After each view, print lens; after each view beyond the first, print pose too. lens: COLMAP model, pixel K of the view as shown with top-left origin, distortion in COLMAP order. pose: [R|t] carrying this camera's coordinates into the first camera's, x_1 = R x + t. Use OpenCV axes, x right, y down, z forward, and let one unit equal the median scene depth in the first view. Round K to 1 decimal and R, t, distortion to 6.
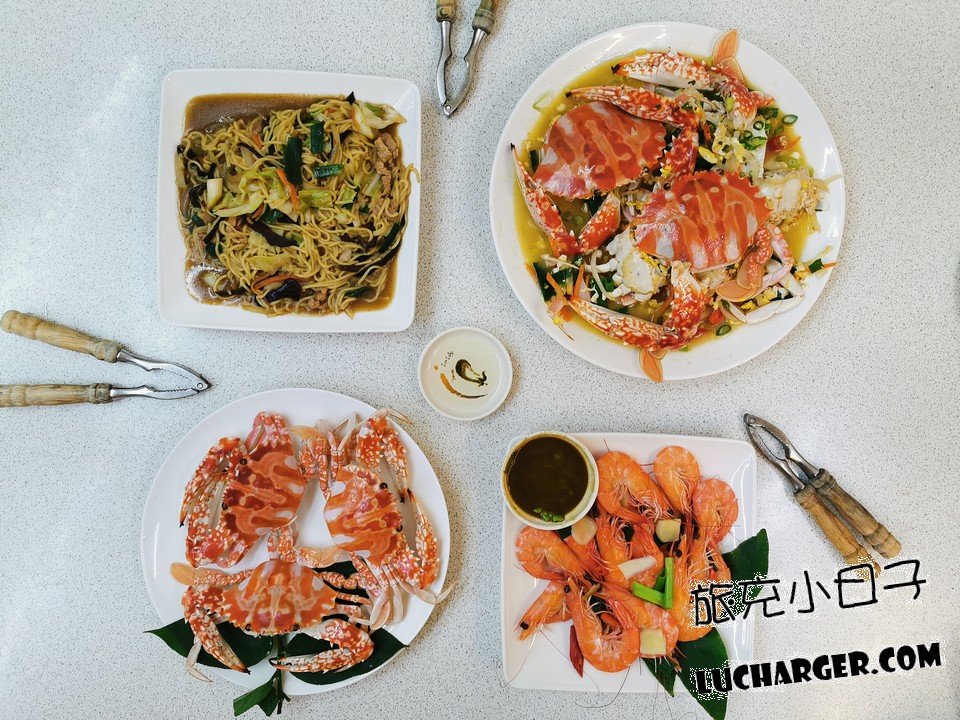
lens RADIAL K [[758.1, 0, 480.0], [0, 758.1, 360.0], [0, 0, 1]] dist [0.003382, 0.001683]
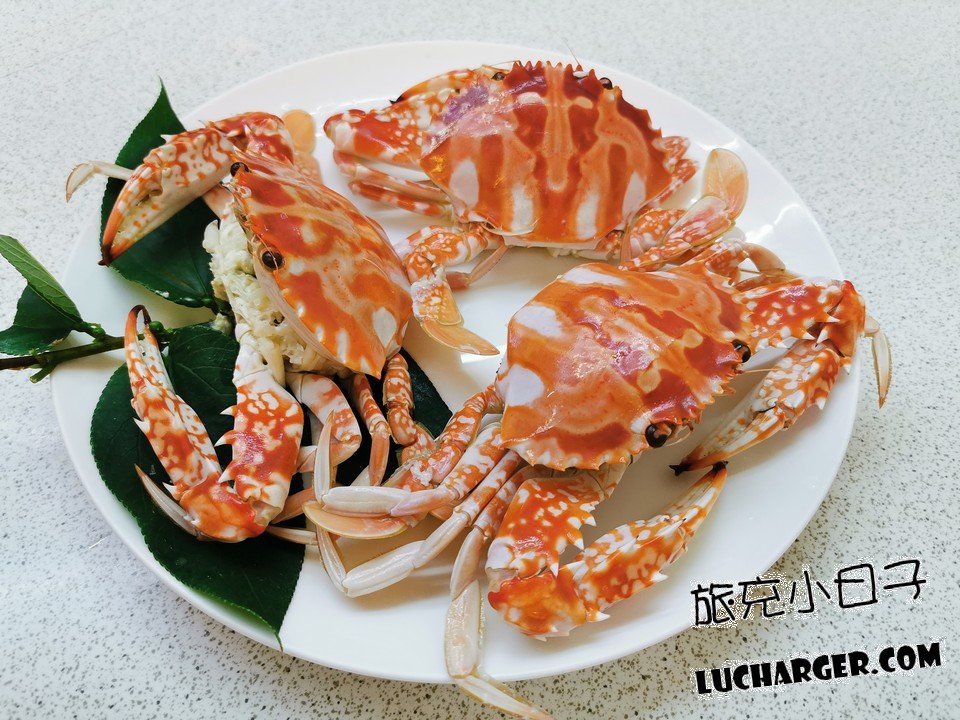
lens RADIAL K [[758.1, 0, 480.0], [0, 758.1, 360.0], [0, 0, 1]] dist [0.003382, 0.001683]
pose [[0.410241, 0.750288, -0.518431, 0.002780], [-0.911808, 0.326504, -0.248999, 0.341914], [-0.017551, 0.574860, 0.818064, 0.698949]]
